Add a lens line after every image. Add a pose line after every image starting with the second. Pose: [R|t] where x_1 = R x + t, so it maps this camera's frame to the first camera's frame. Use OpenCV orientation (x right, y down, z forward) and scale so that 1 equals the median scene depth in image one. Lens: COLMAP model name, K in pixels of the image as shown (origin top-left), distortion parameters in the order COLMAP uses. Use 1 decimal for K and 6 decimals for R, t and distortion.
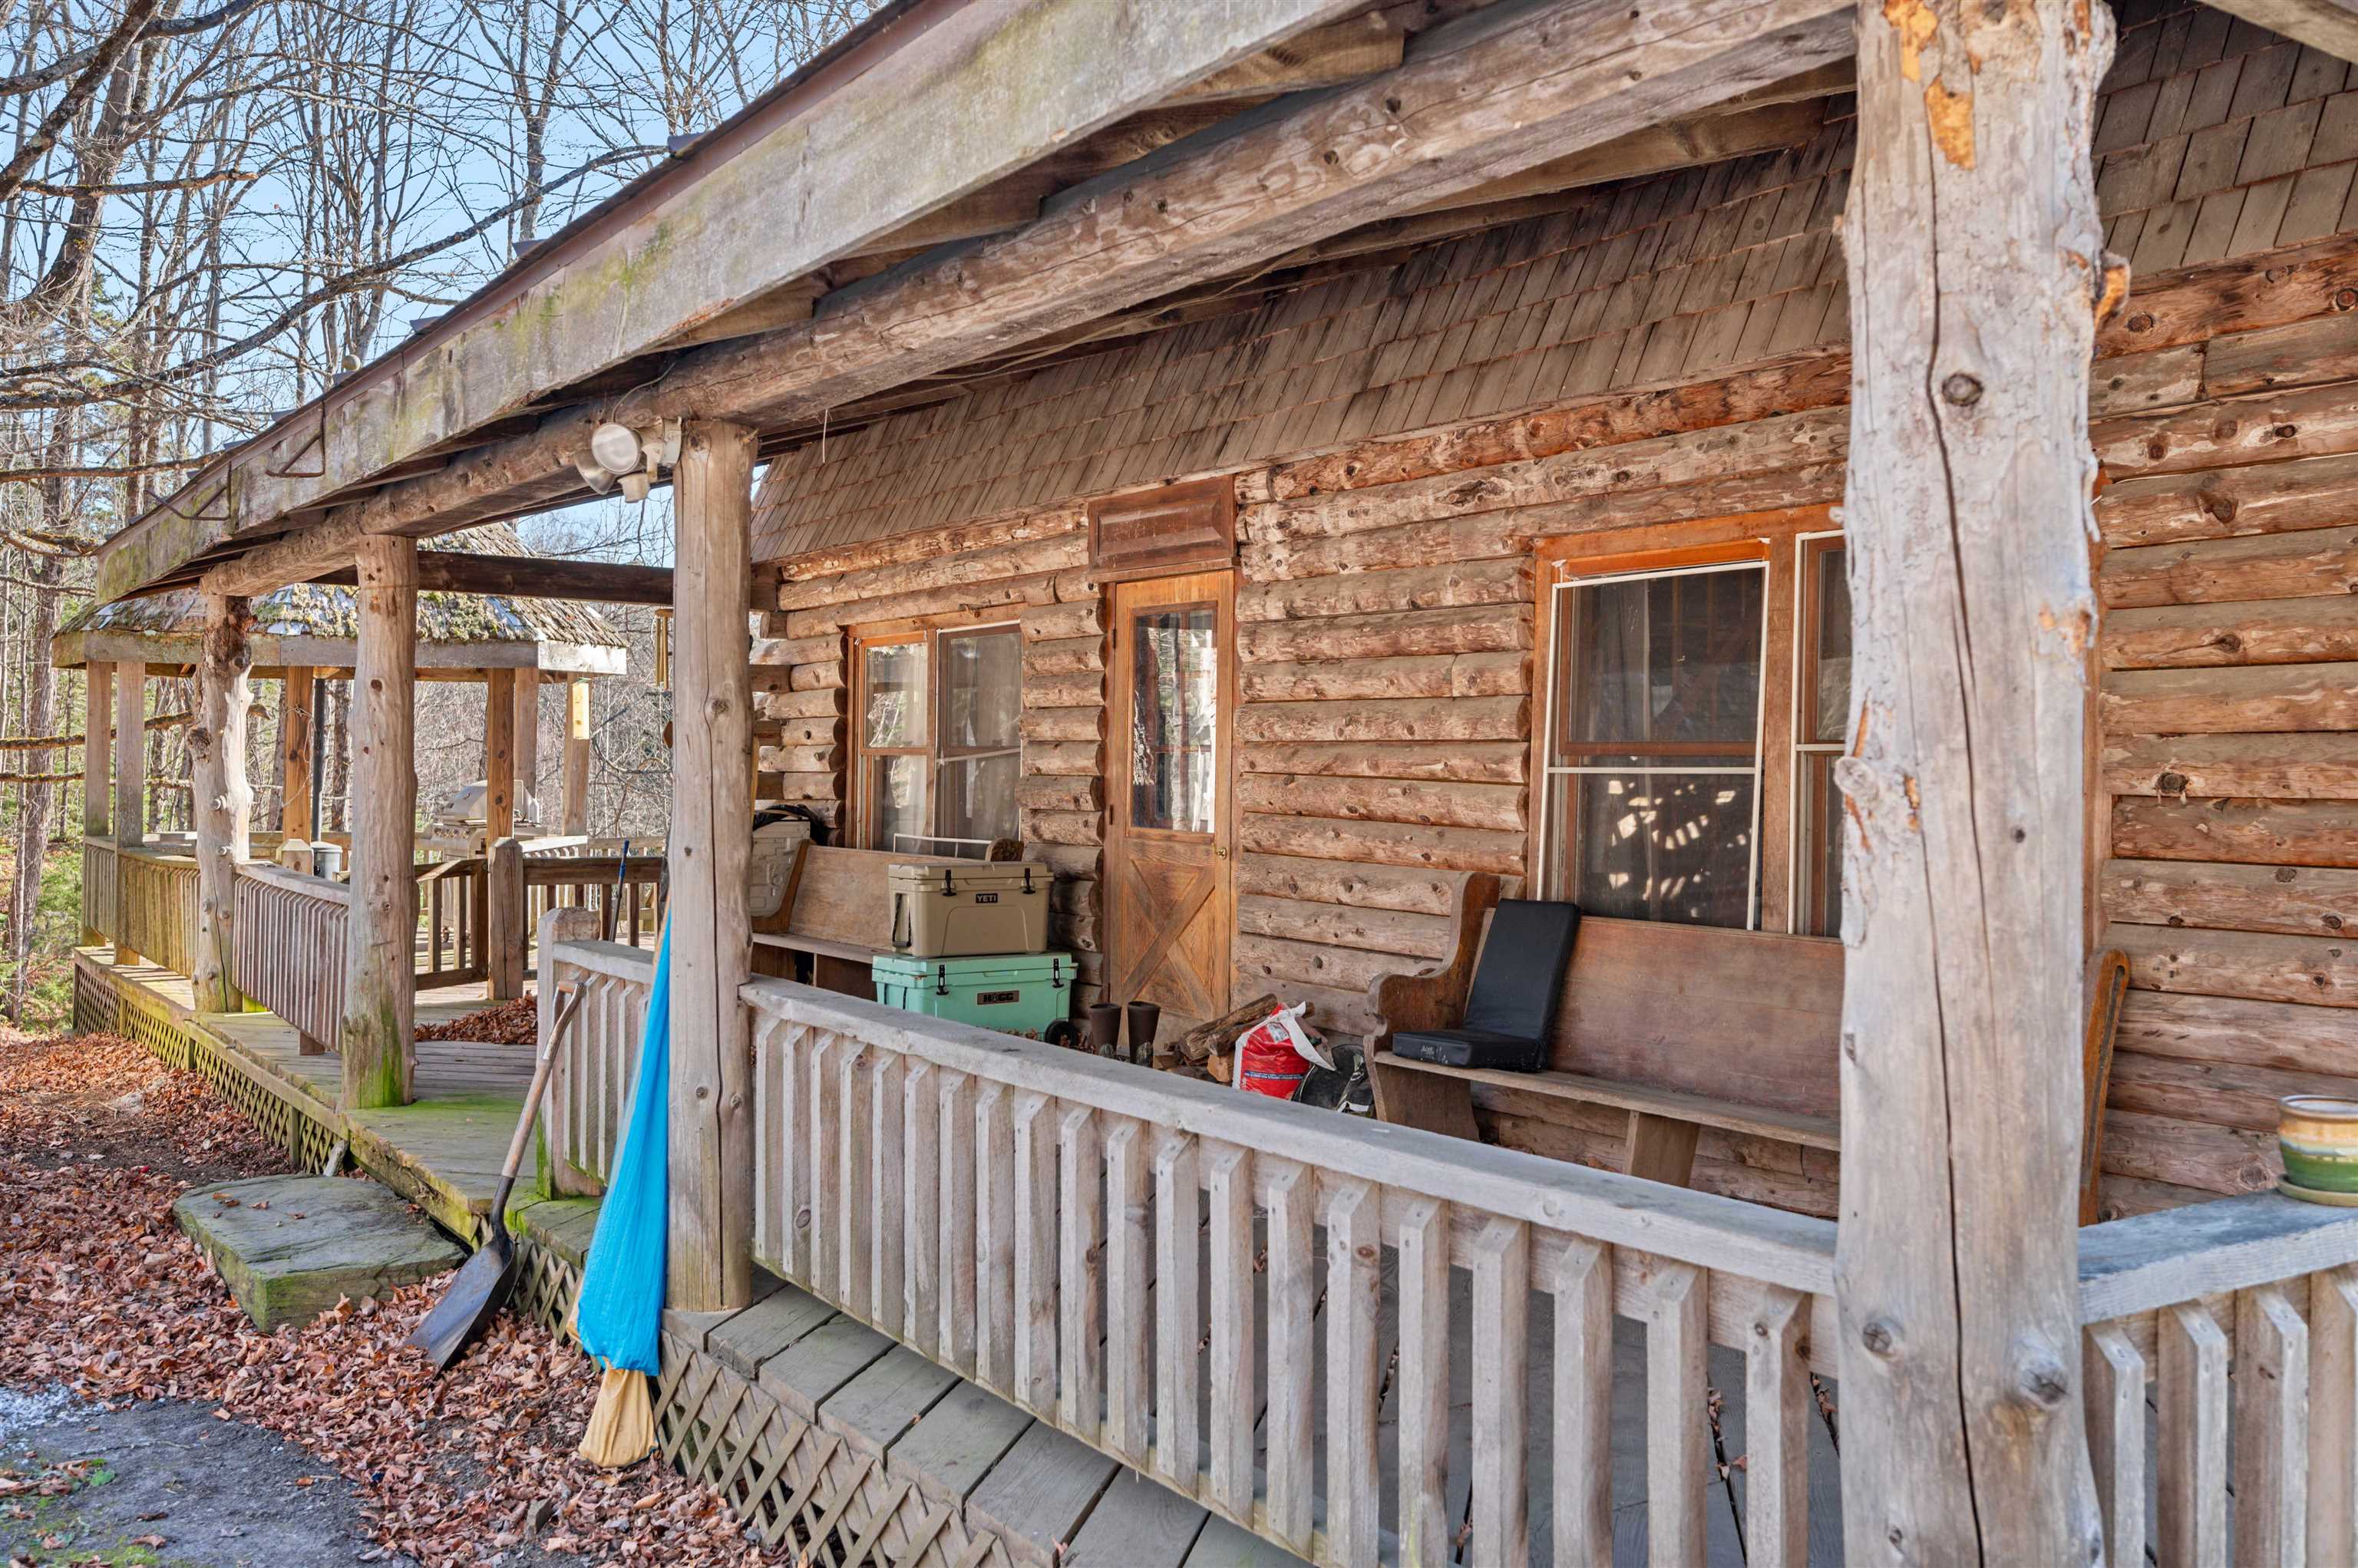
lens RADIAL K [[2074.5, 0, 1181.3], [0, 2074.5, 787.8], [0, 0, 1]] dist [0.014086, 0.013061]
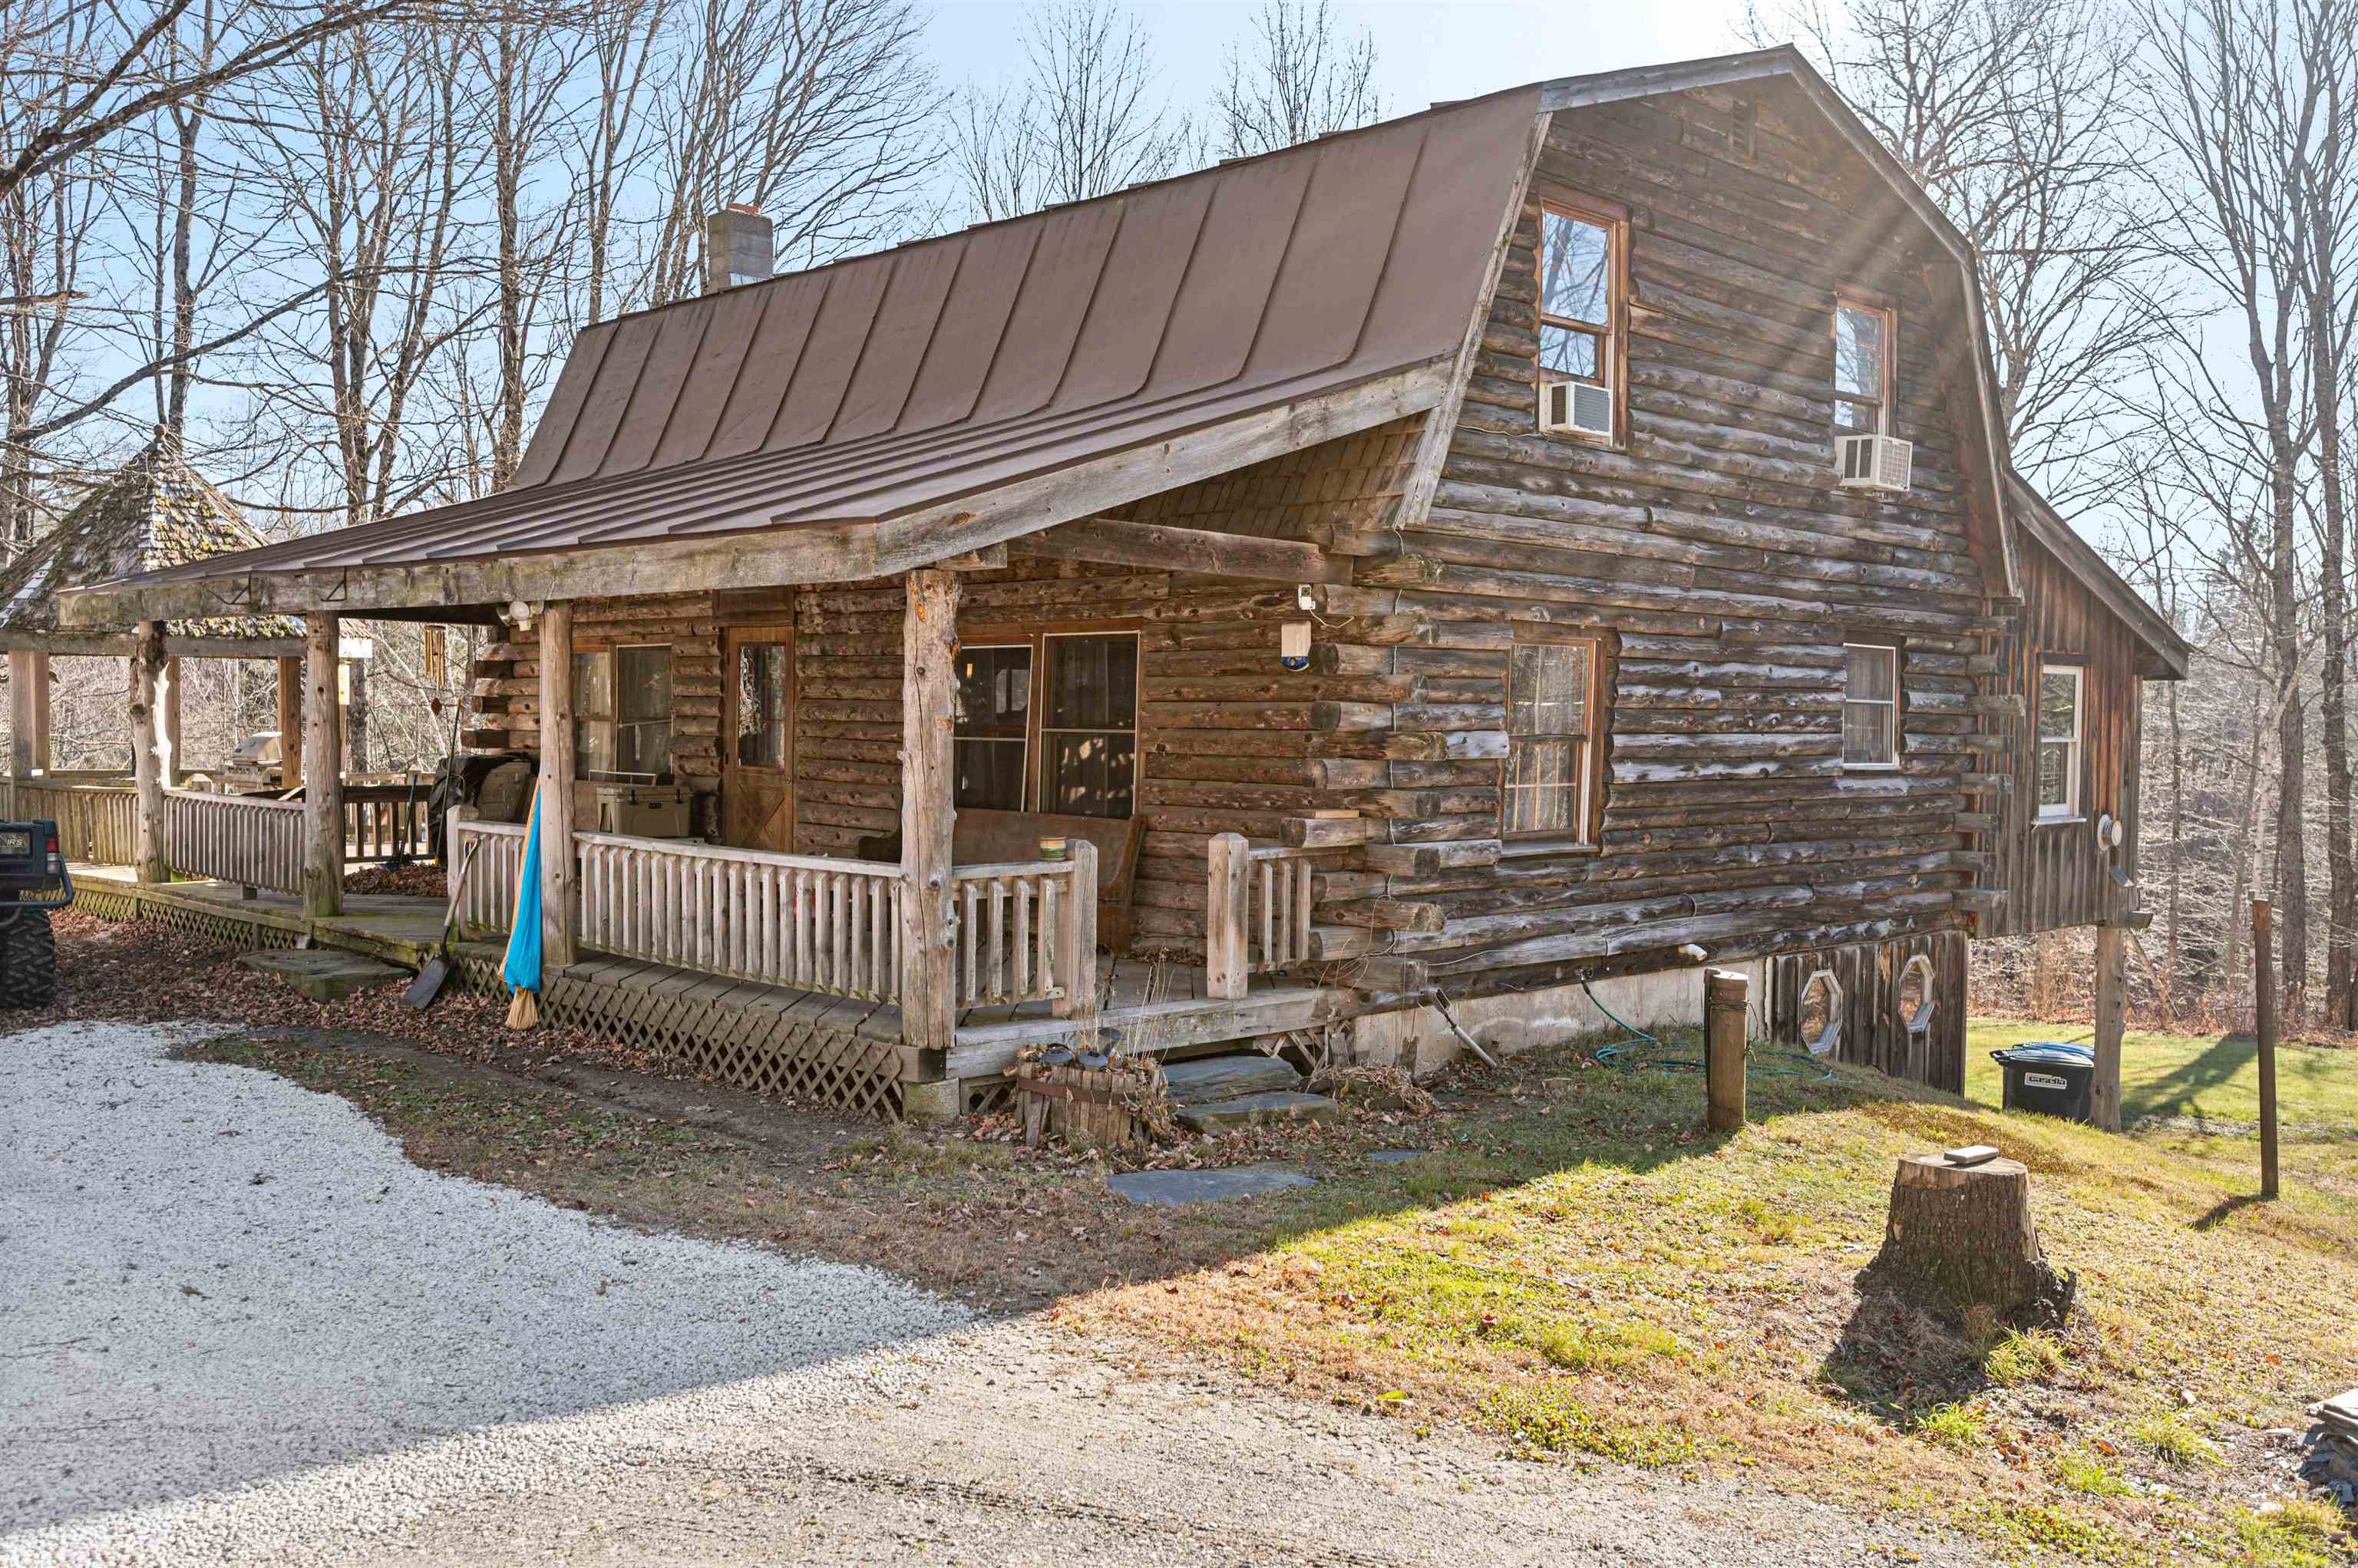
lens RADIAL K [[2074.5, 0, 1176.3], [0, 2074.5, 796.9], [0, 0, 1]] dist [0.014086, 0.013061]
pose [[0.983421, -0.004776, 0.181273, 0.034458], [-0.001536, 0.999398, 0.034664, -0.025685], [-0.181330, -0.034367, 0.982822, -1.266117]]
